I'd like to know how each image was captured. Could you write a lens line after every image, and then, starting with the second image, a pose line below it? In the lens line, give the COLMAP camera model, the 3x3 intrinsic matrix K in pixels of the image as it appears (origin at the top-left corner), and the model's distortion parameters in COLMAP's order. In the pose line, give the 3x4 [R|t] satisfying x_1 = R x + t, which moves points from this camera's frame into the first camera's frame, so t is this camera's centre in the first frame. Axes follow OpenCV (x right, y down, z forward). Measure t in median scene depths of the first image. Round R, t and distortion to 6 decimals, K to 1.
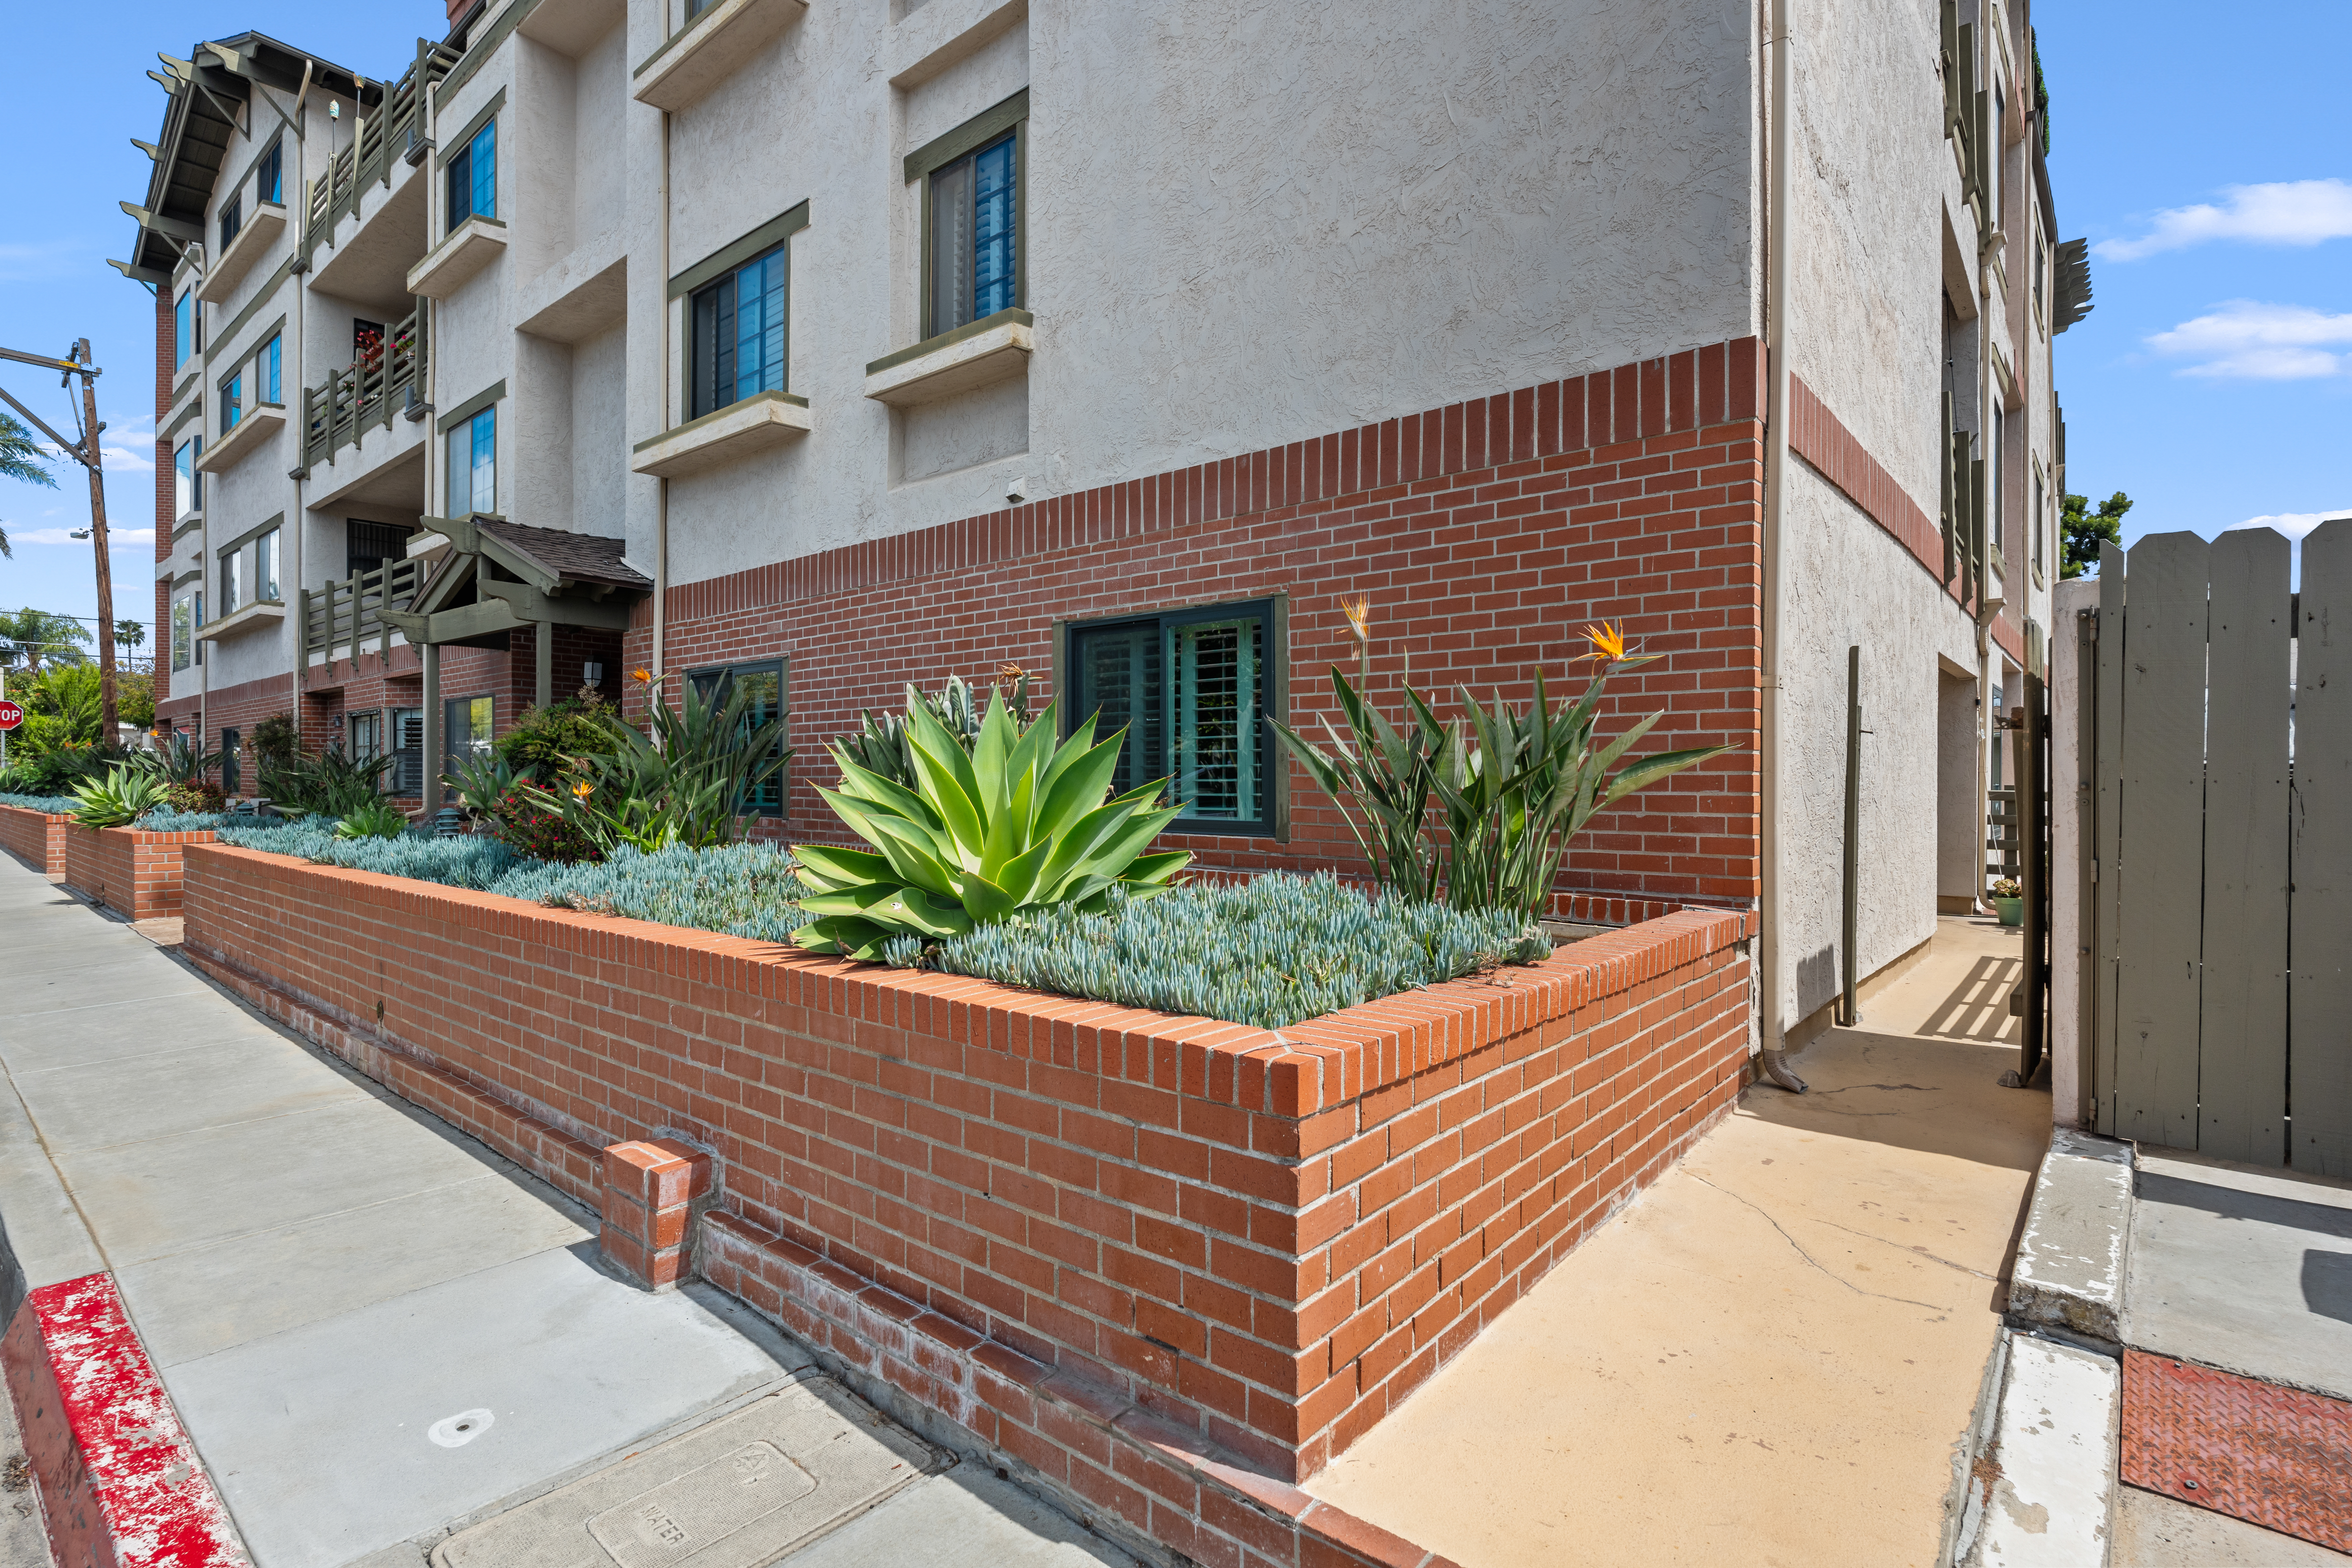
lens RADIAL K [[1148.5, 0, 1170.7], [0, 1148.5, 778.6], [0, 0, 1]] dist [-0.006281, -0.001195]
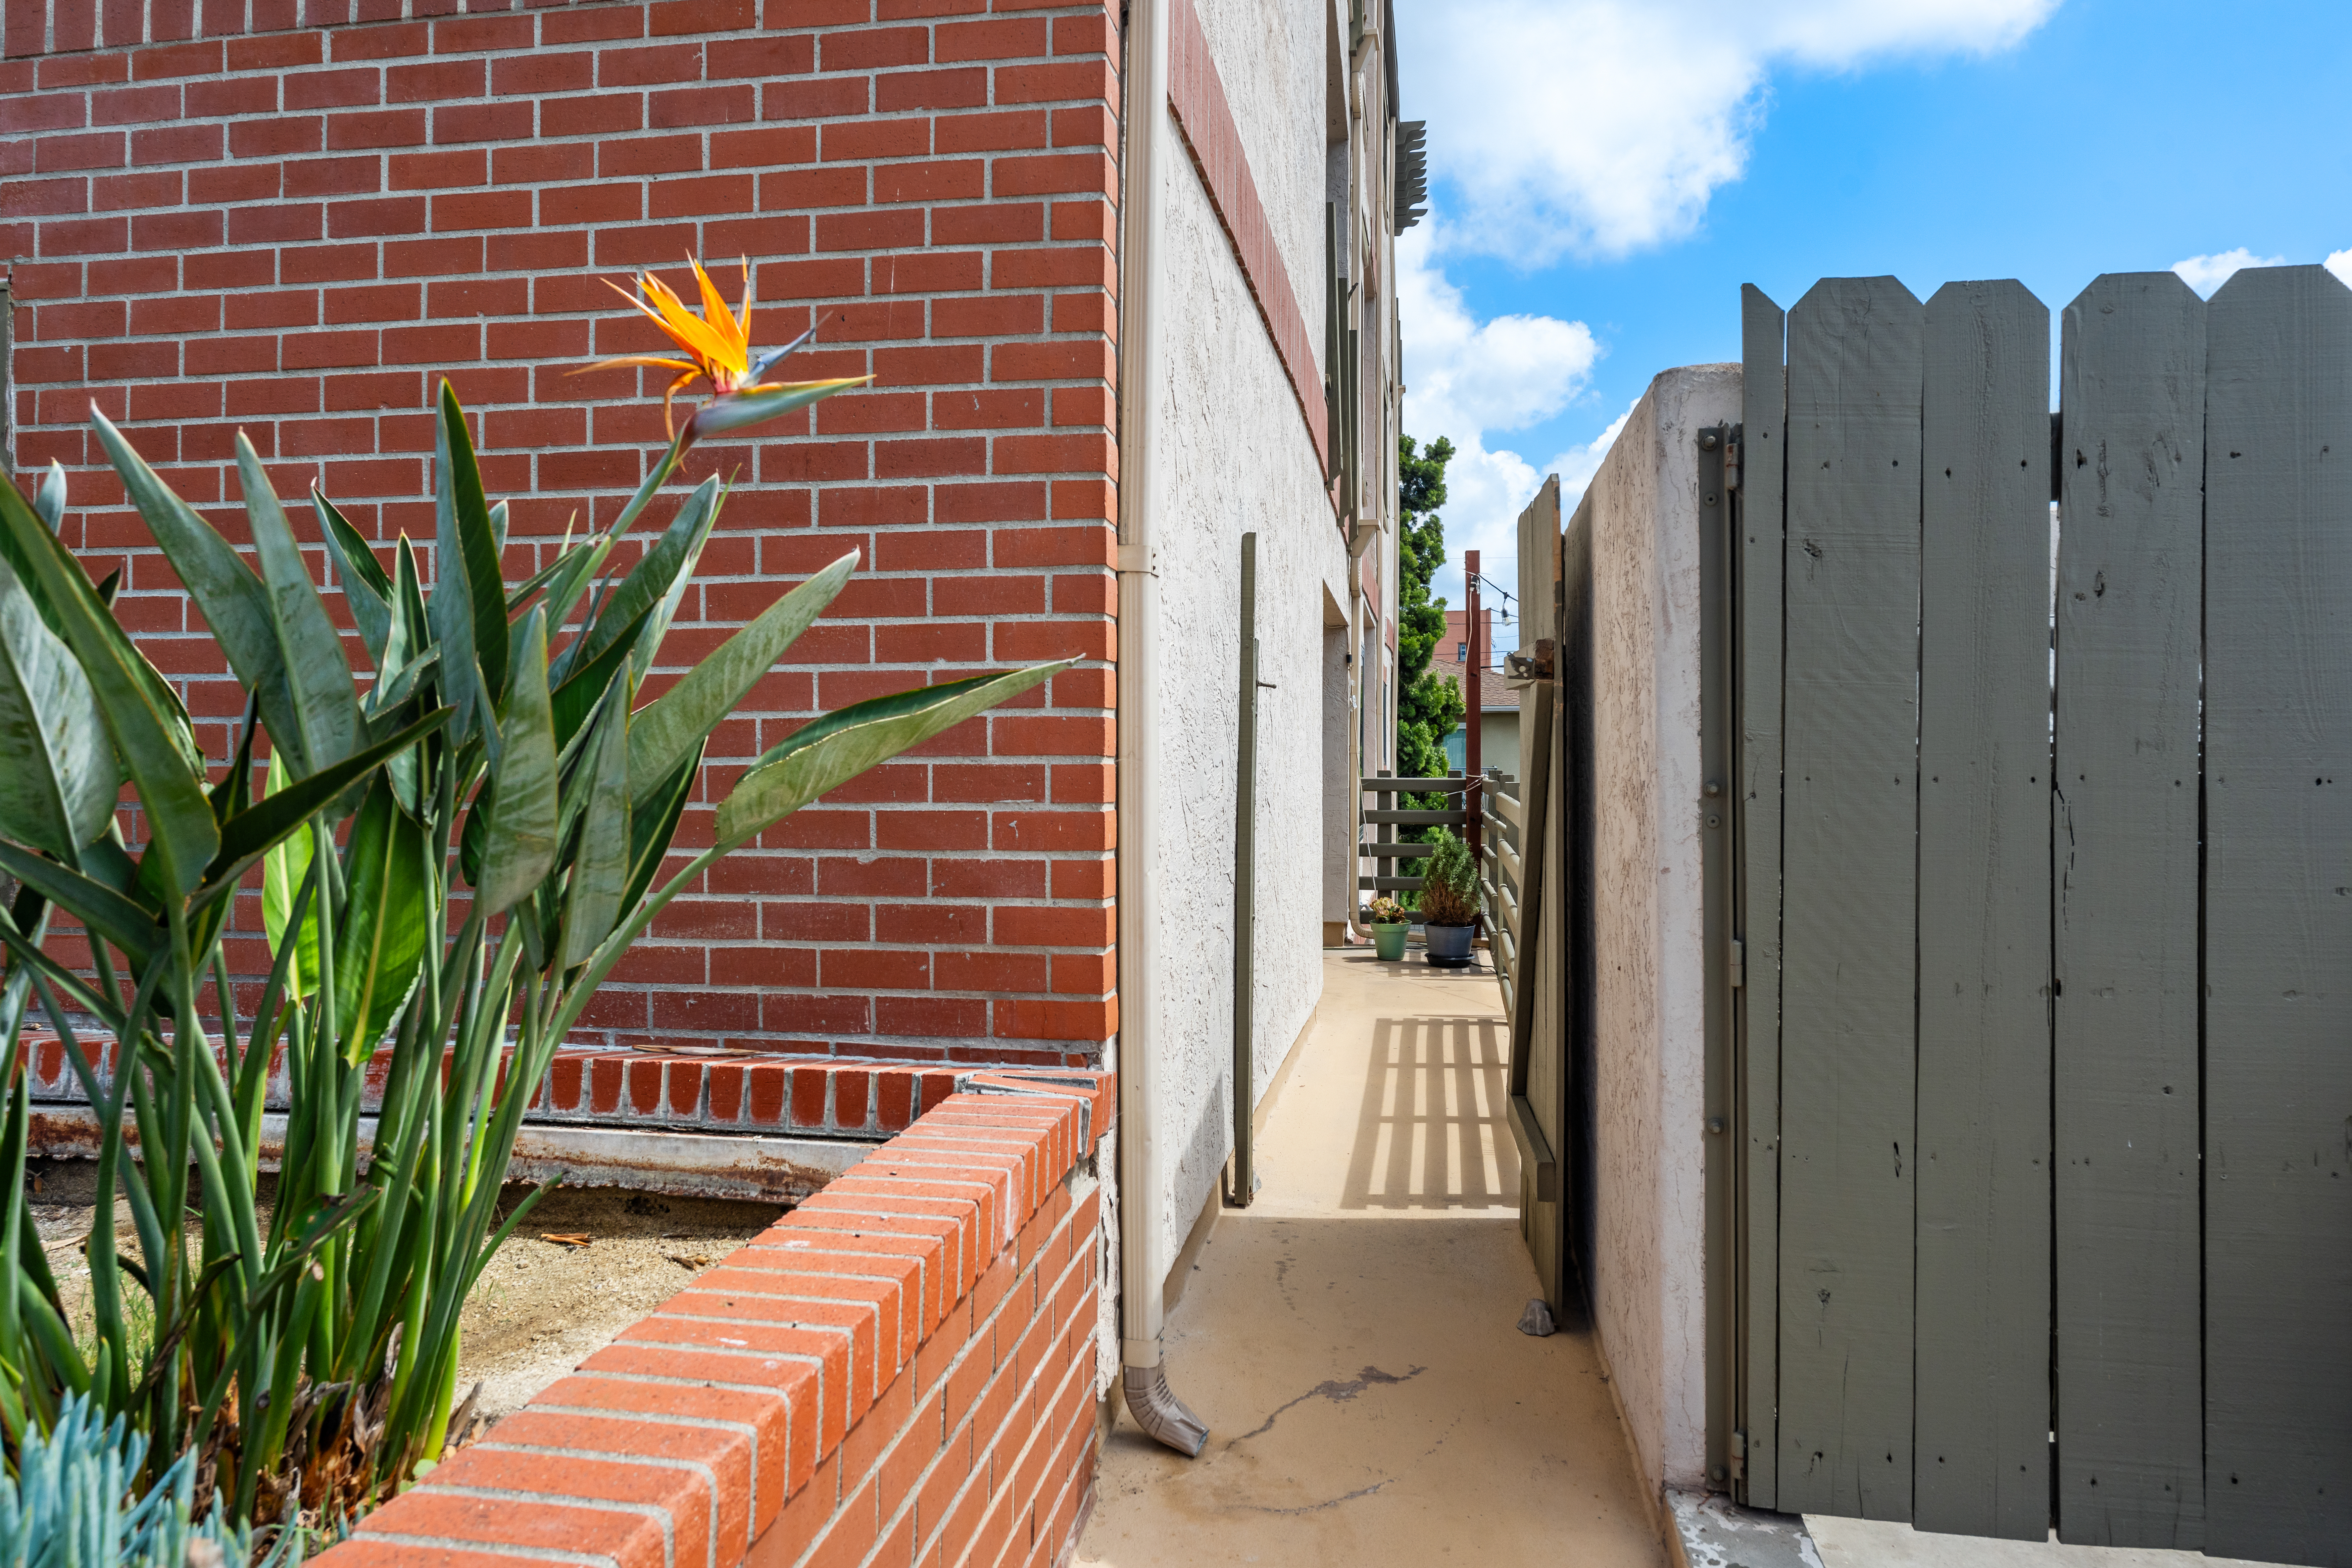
lens RADIAL K [[1507.6, 0, 1176.0], [0, 1507.6, 784.0], [0, 0, 1]] dist [-0.004180, -0.001147]
pose [[0.857076, -0.009811, 0.515097, 0.218683], [0.001225, 0.999855, 0.017005, -0.005253], [-0.515189, -0.013943, 0.856963, 0.458380]]
